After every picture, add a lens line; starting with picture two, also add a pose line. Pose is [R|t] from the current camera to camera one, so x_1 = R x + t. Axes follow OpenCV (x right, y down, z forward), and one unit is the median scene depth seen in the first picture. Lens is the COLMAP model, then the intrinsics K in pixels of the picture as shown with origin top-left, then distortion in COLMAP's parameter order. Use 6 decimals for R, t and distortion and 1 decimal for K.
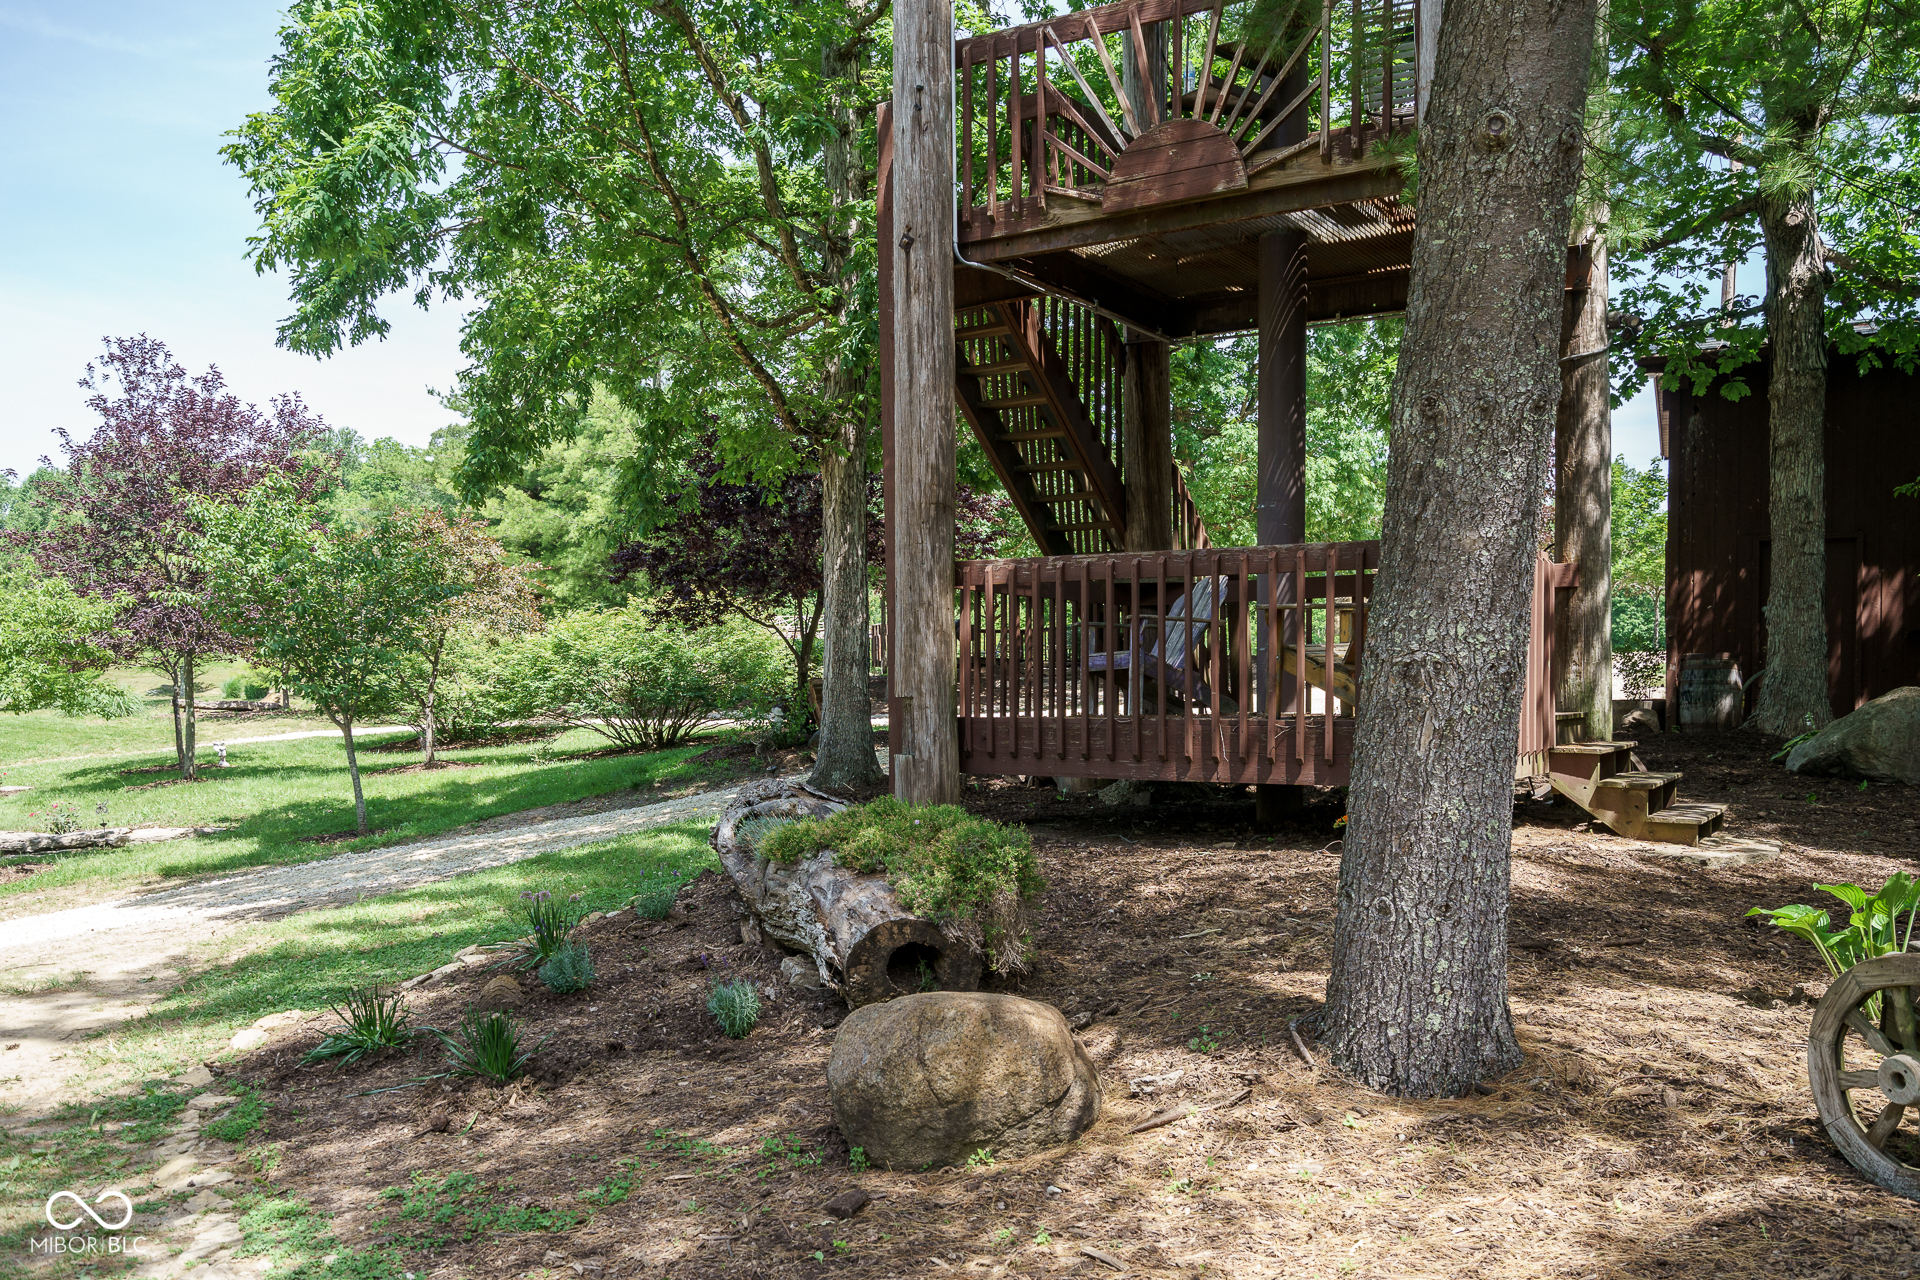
lens RADIAL K [[1674.7, 0, 960.4], [0, 1674.7, 747.0], [0, 0, 1]] dist [0.007817, -0.000510]
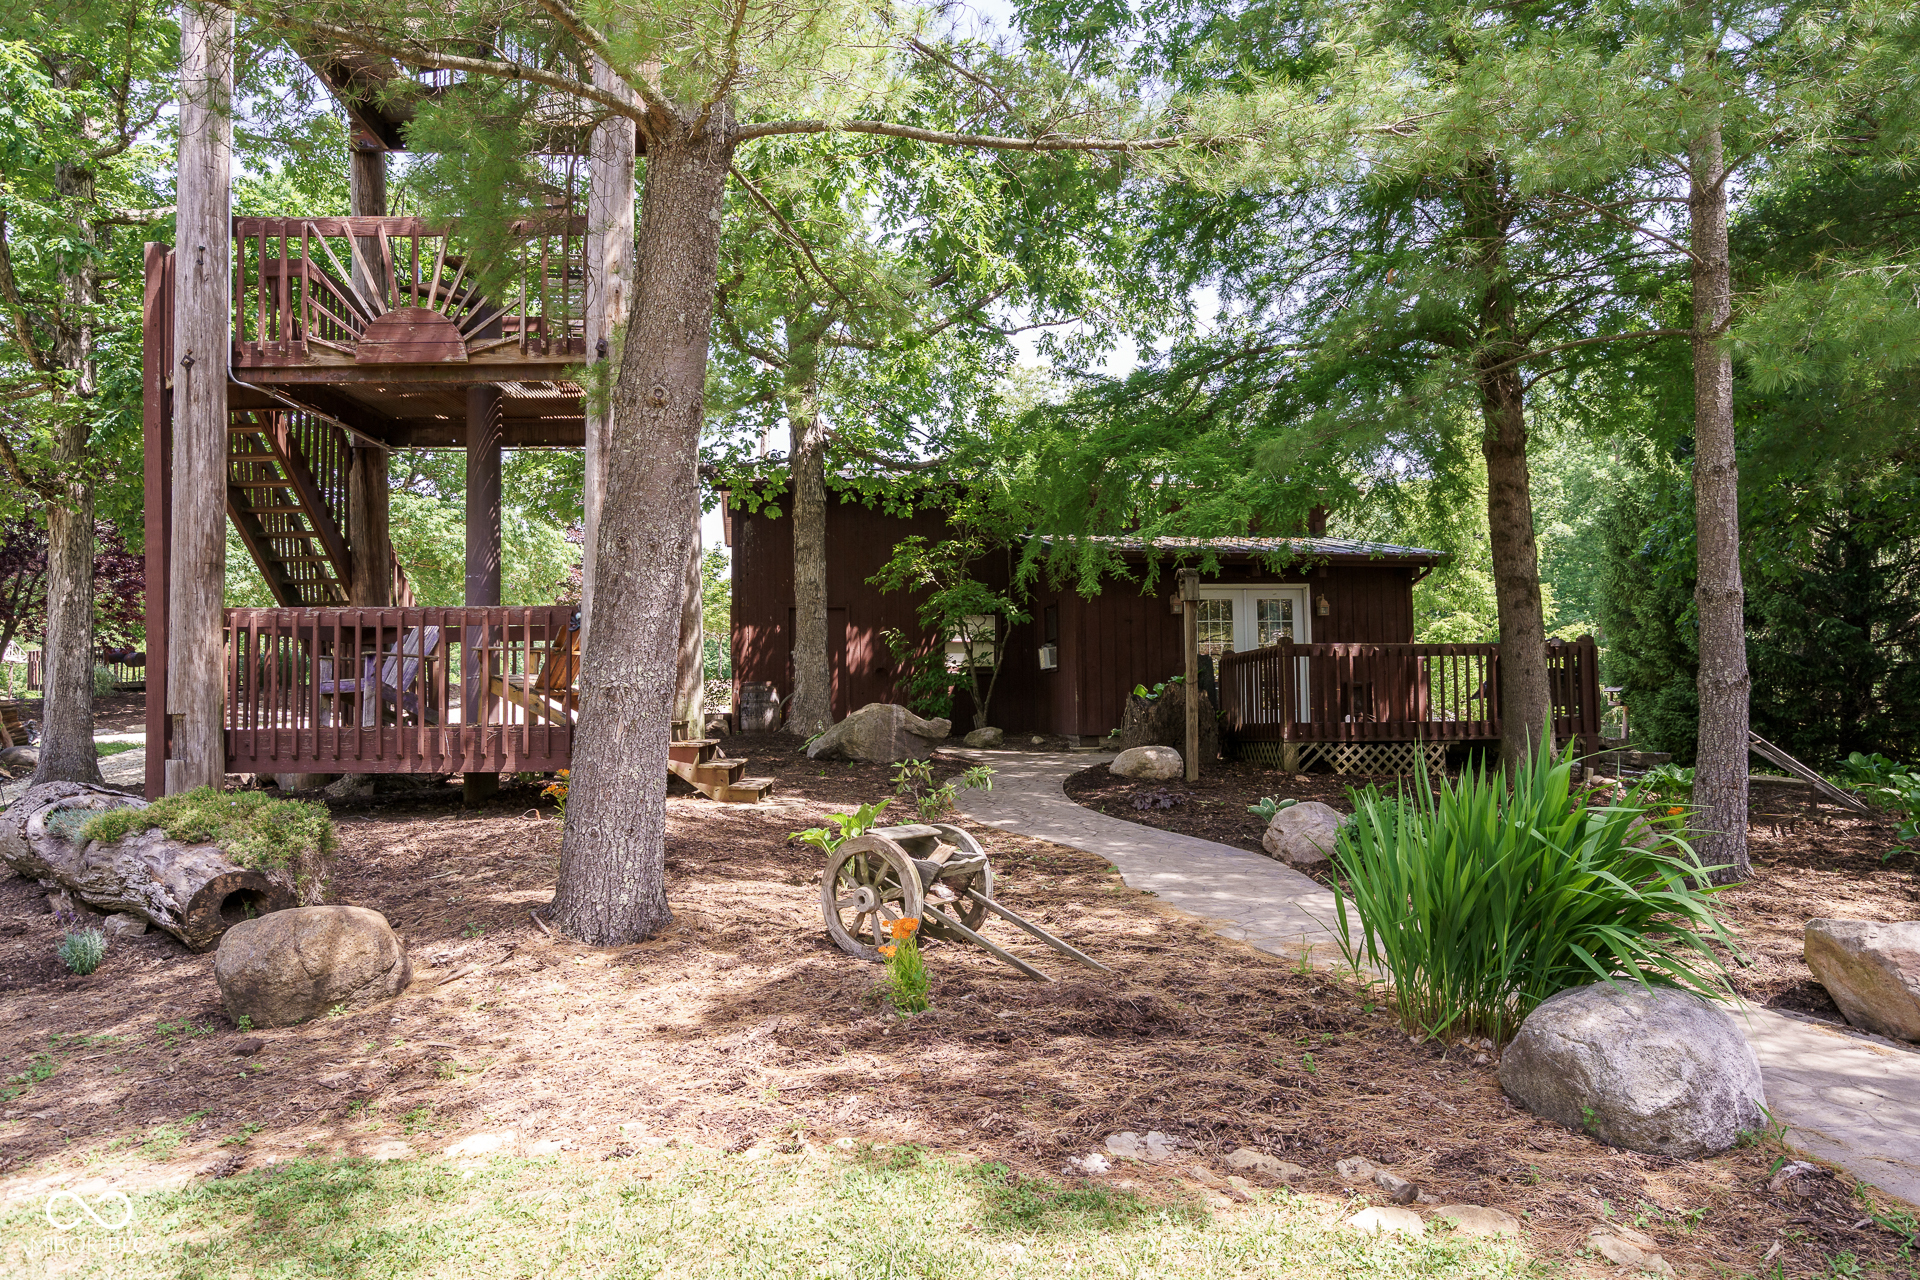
lens RADIAL K [[1339.5, 0, 960.0], [0, 1339.5, 640.0], [0, 0, 1]] dist [0.003323, 0.002269]
pose [[0.840826, 0.021236, 0.540889, -0.090697], [0.025106, 0.996625, -0.078157, 0.009053], [-0.540723, 0.079296, 0.837455, -0.181593]]
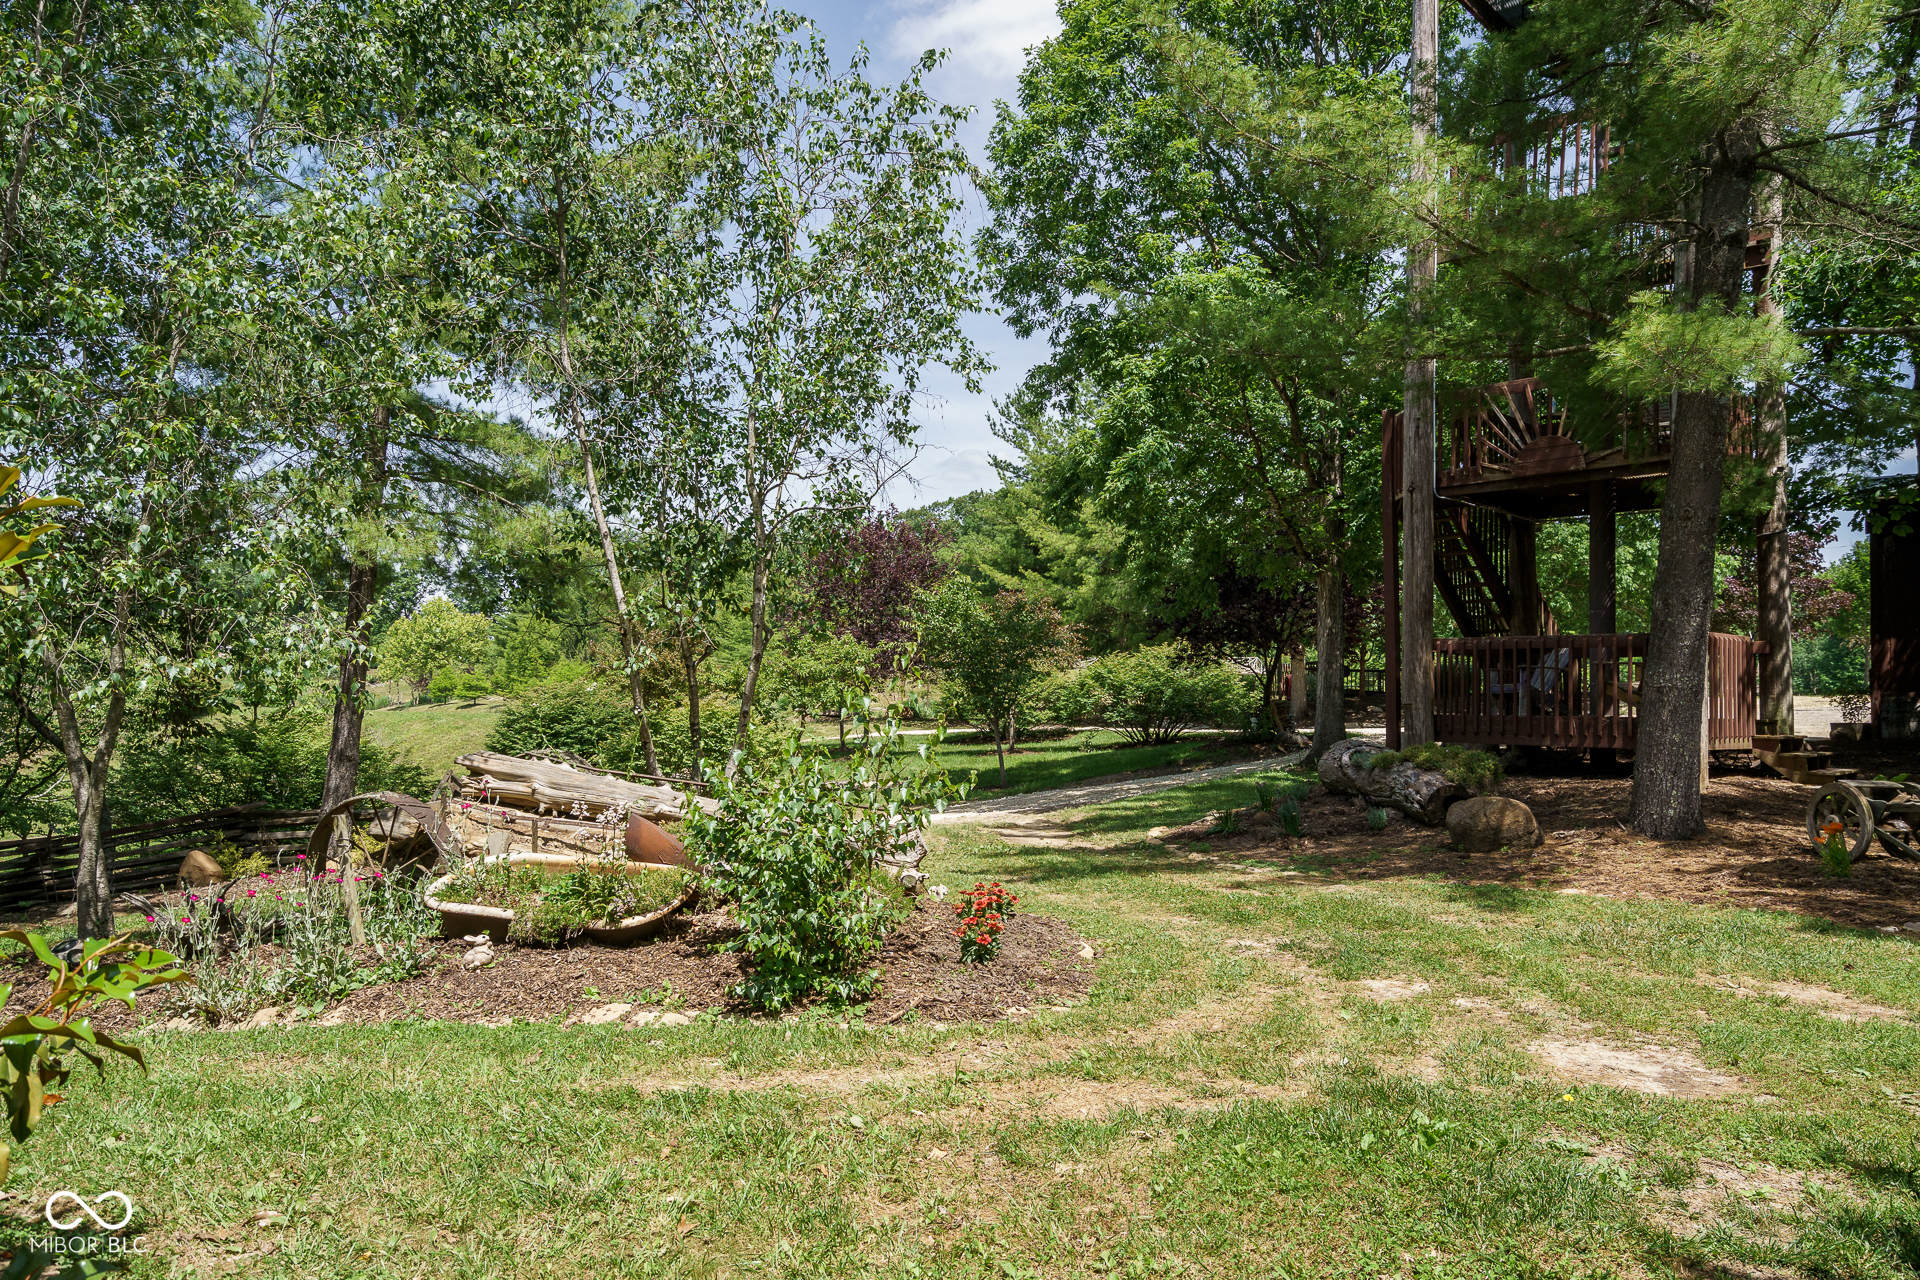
lens RADIAL K [[1366.3, 0, 959.8], [0, 1366.3, 661.7], [0, 0, 1]] dist [0.002443, 0.002722]
pose [[0.971641, 0.010653, -0.236223, -0.184096], [-0.027817, 0.997198, -0.069444, 0.054423], [0.234821, 0.074046, 0.969214, -0.828939]]
